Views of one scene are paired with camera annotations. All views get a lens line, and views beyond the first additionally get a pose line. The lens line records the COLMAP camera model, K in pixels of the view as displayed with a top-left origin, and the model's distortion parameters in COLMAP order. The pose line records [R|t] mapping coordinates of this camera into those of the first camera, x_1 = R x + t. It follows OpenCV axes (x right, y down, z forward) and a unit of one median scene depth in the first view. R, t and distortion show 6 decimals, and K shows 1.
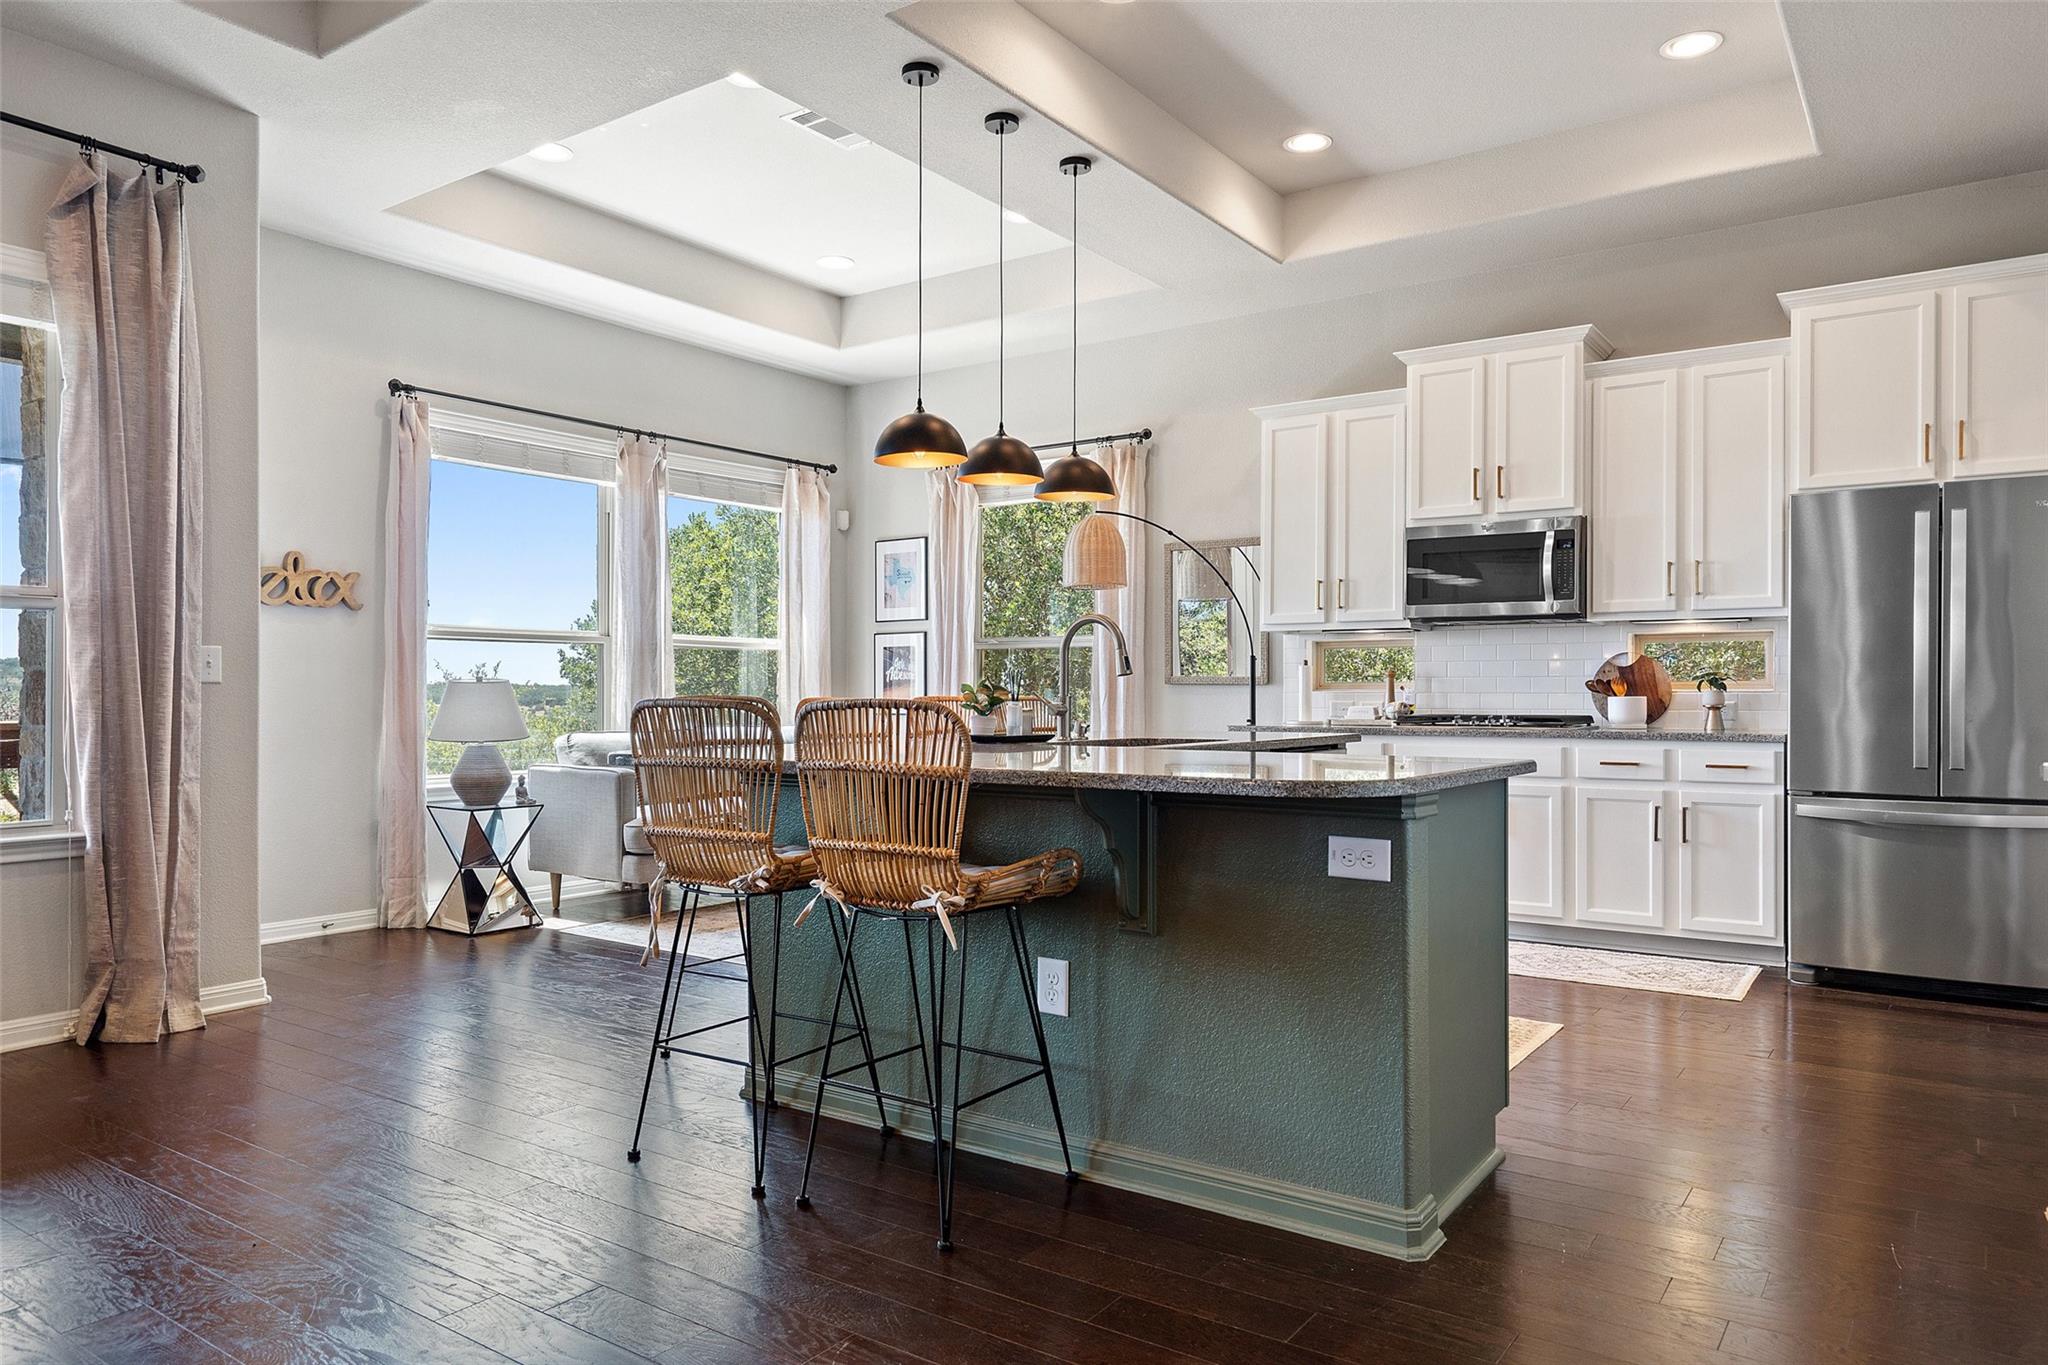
lens RADIAL K [[1334.9, 0, 1021.8], [0, 1334.9, 697.3], [0, 0, 1]] dist [0.005466, 0.002203]
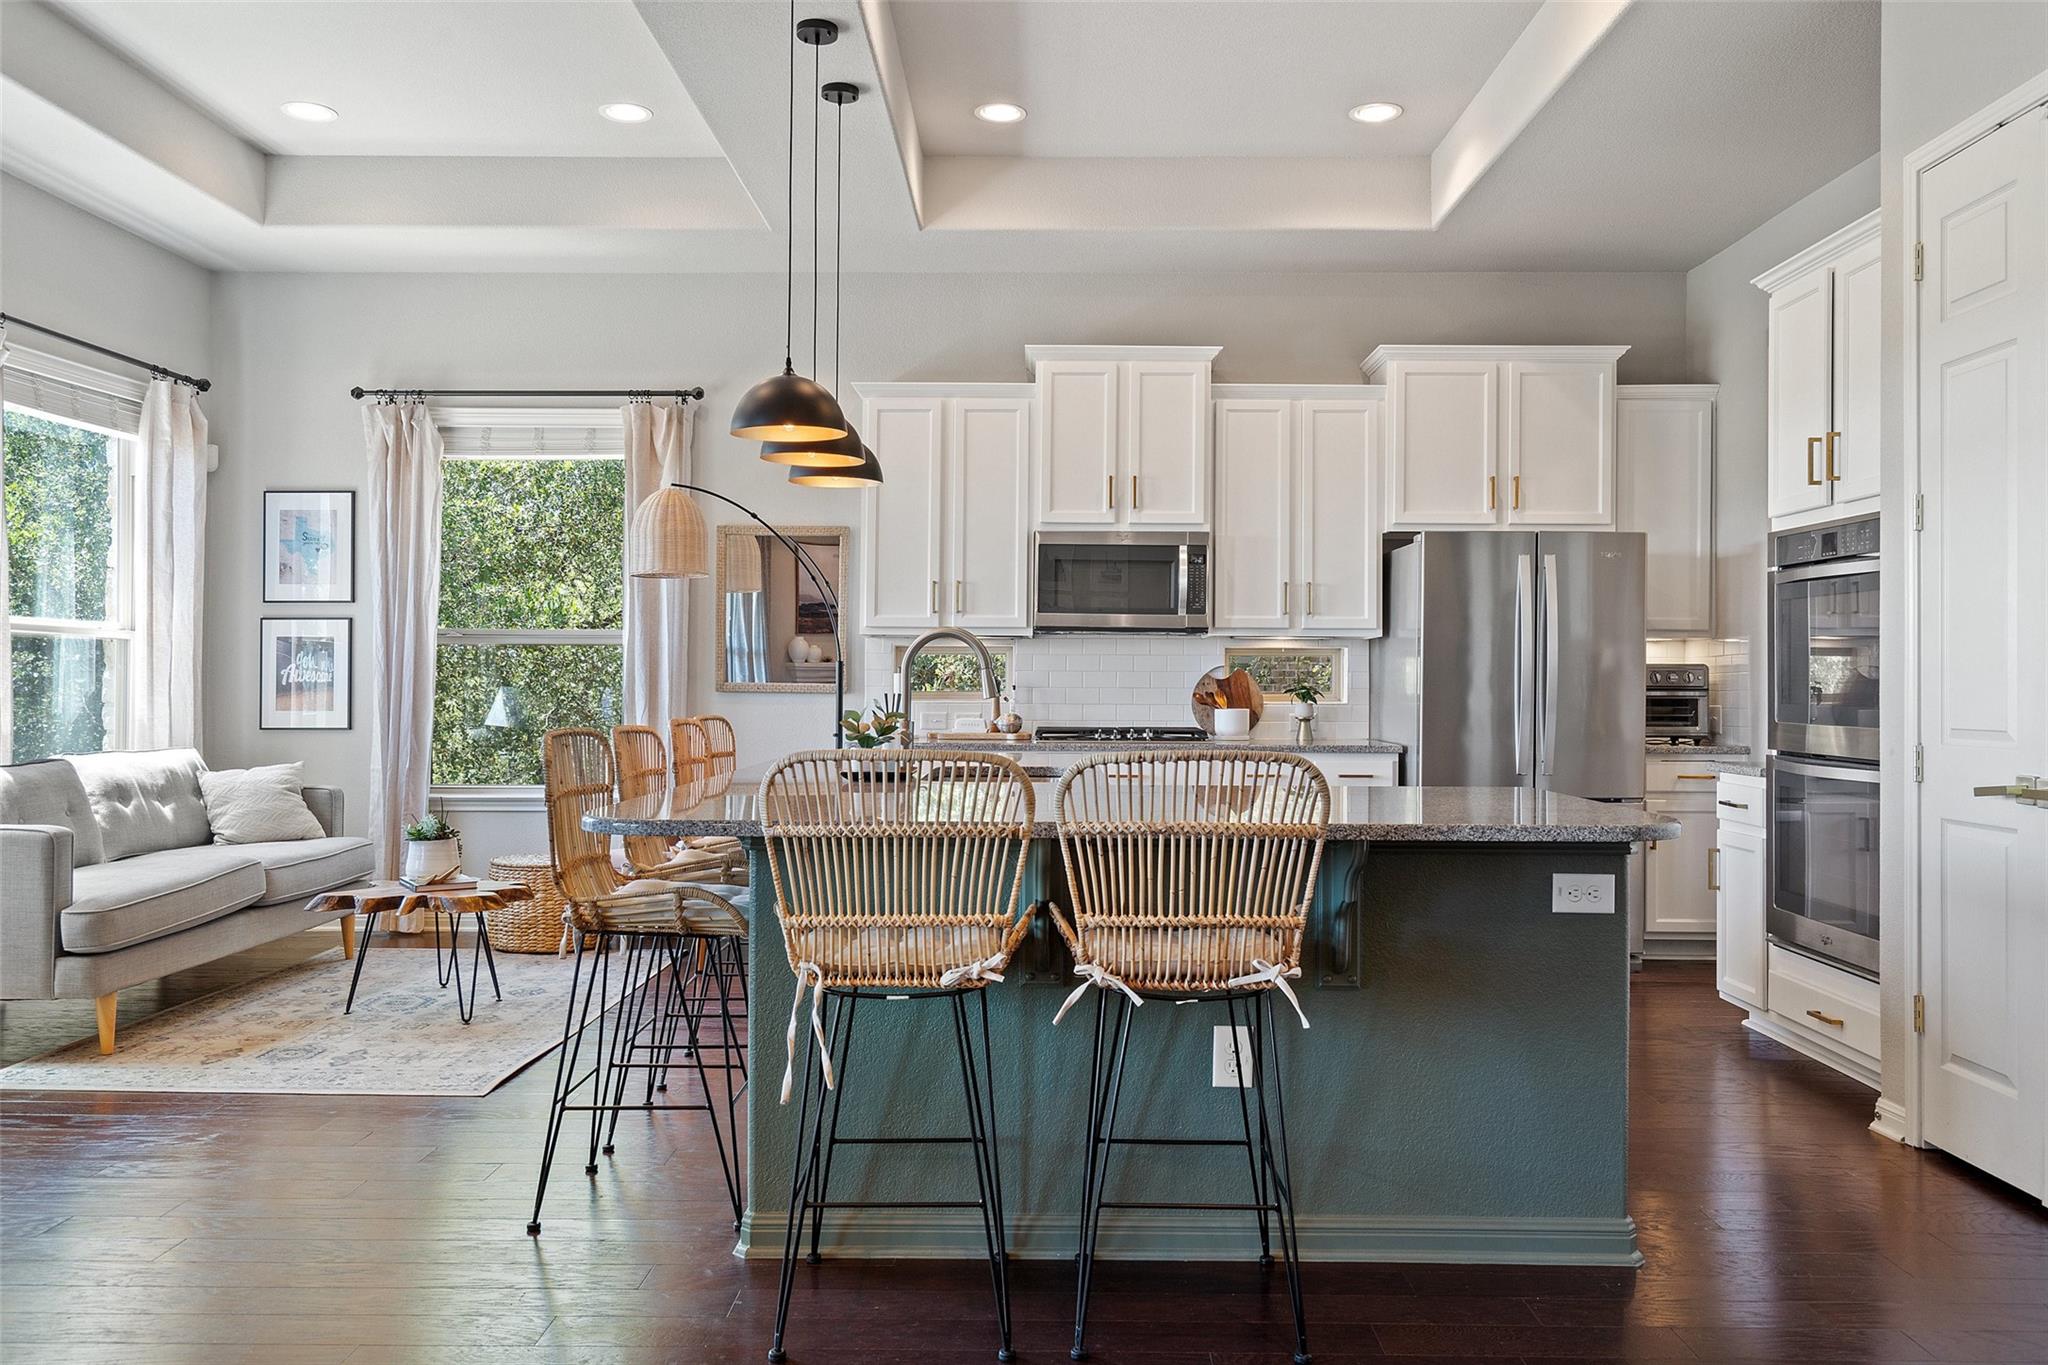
lens RADIAL K [[1540.7, 0, 1032.7], [0, 1540.7, 666.7], [0, 0, 1]] dist [0.001039, 0.005993]
pose [[0.823692, 0.009270, 0.566962, -0.355606], [-0.003043, 0.999924, -0.011929, -0.018867], [-0.567029, 0.008101, 0.823658, 0.108973]]
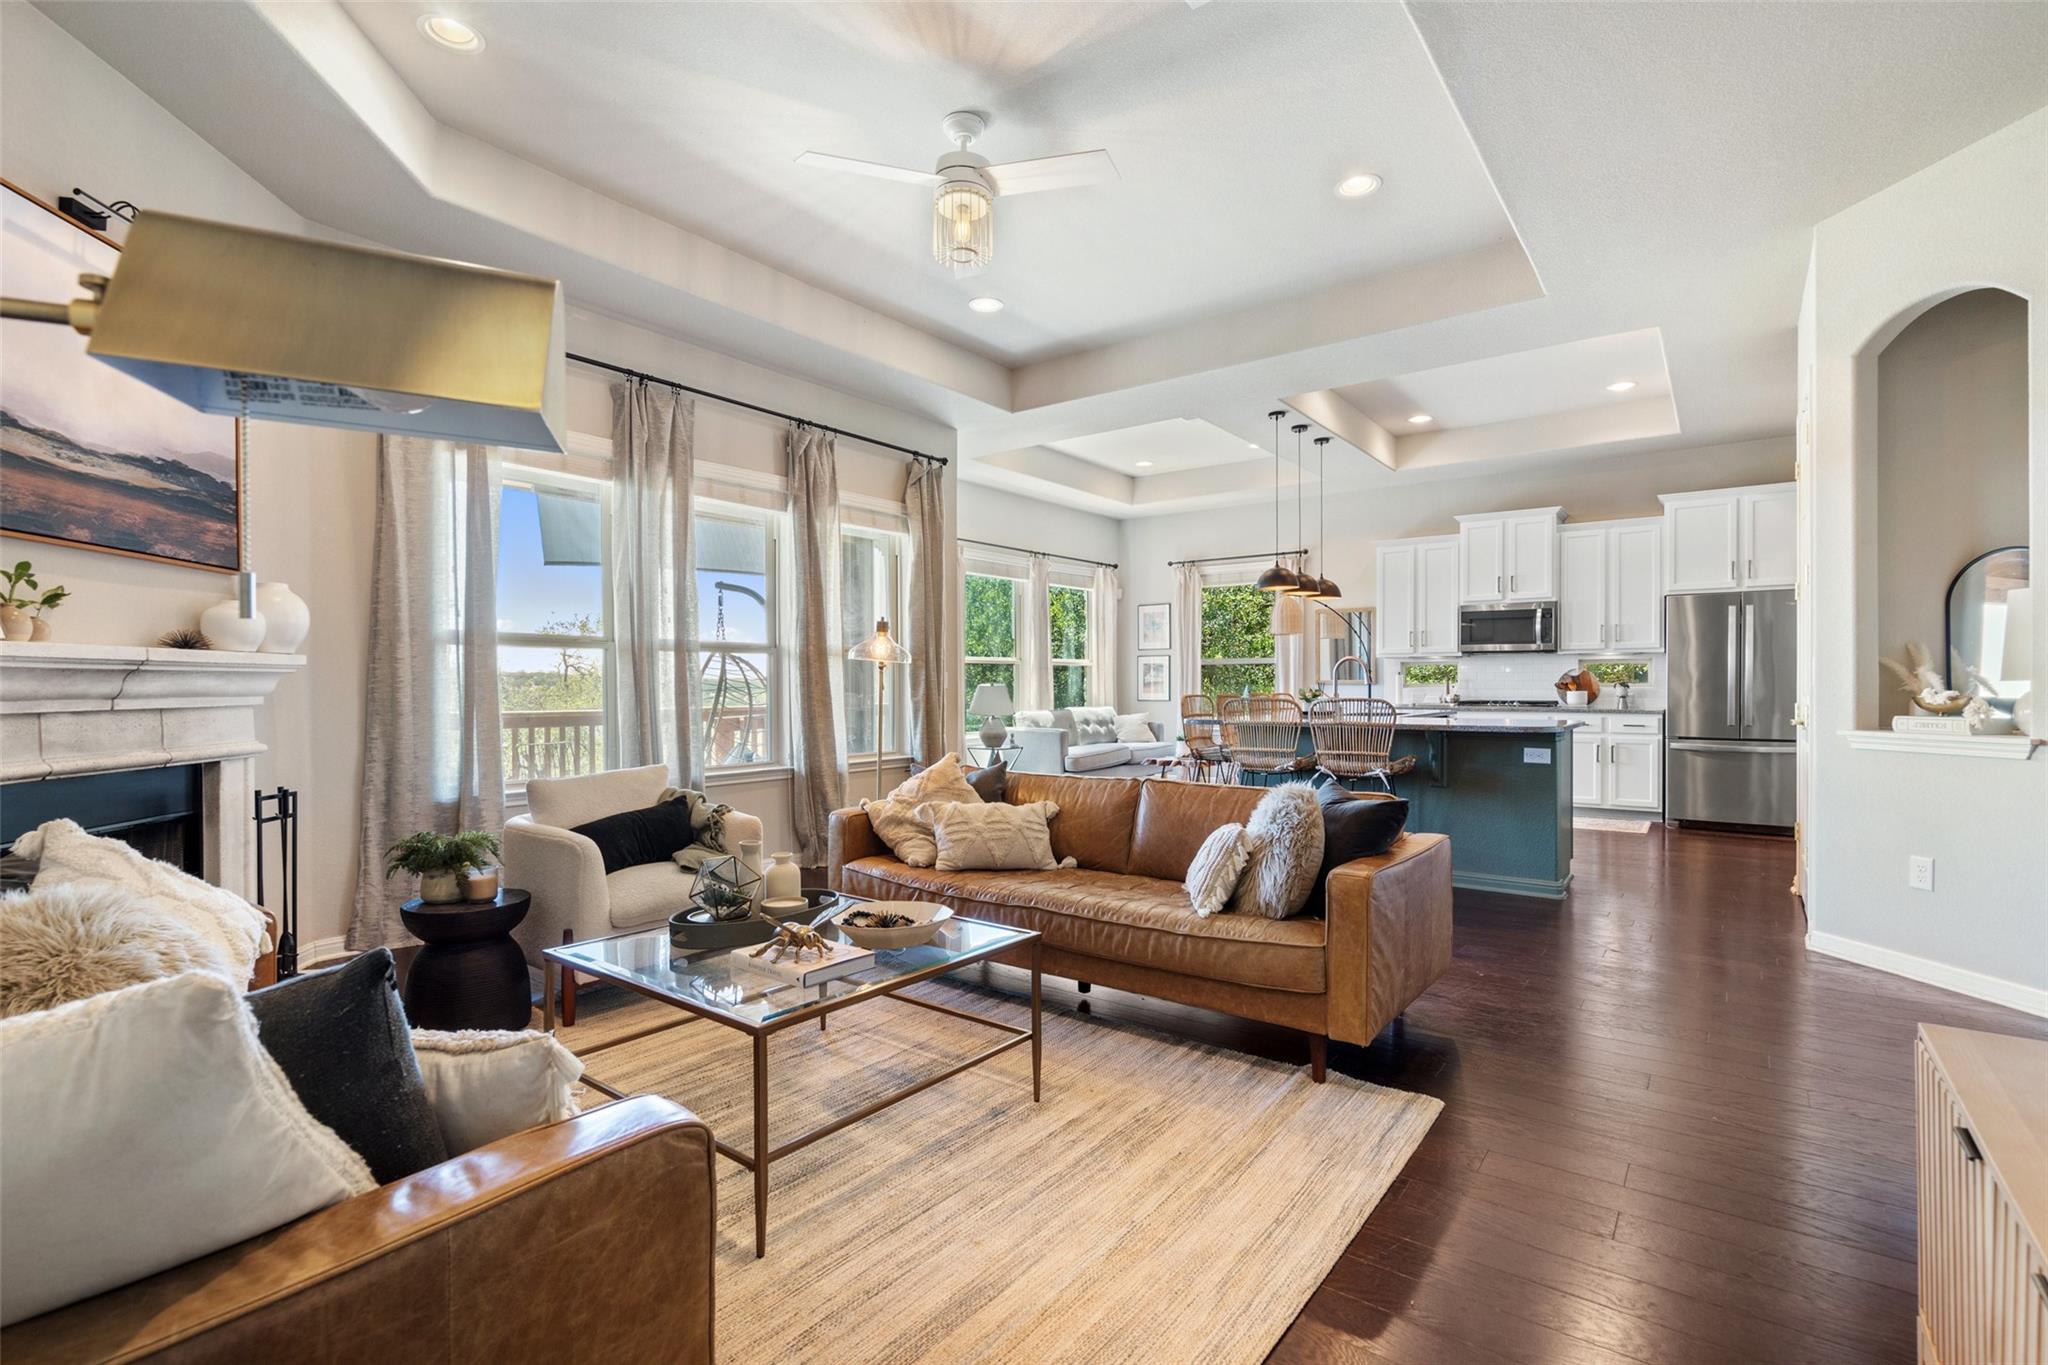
lens RADIAL K [[940.4, 0, 1032.5], [0, 940.4, 689.6], [0, 0, 1]] dist [-0.001525, 0.000771]
pose [[0.999668, -0.004160, -0.025431, -0.328332], [0.004265, 0.999983, 0.004088, -0.012286], [0.025413, -0.004195, 0.999668, -0.427885]]
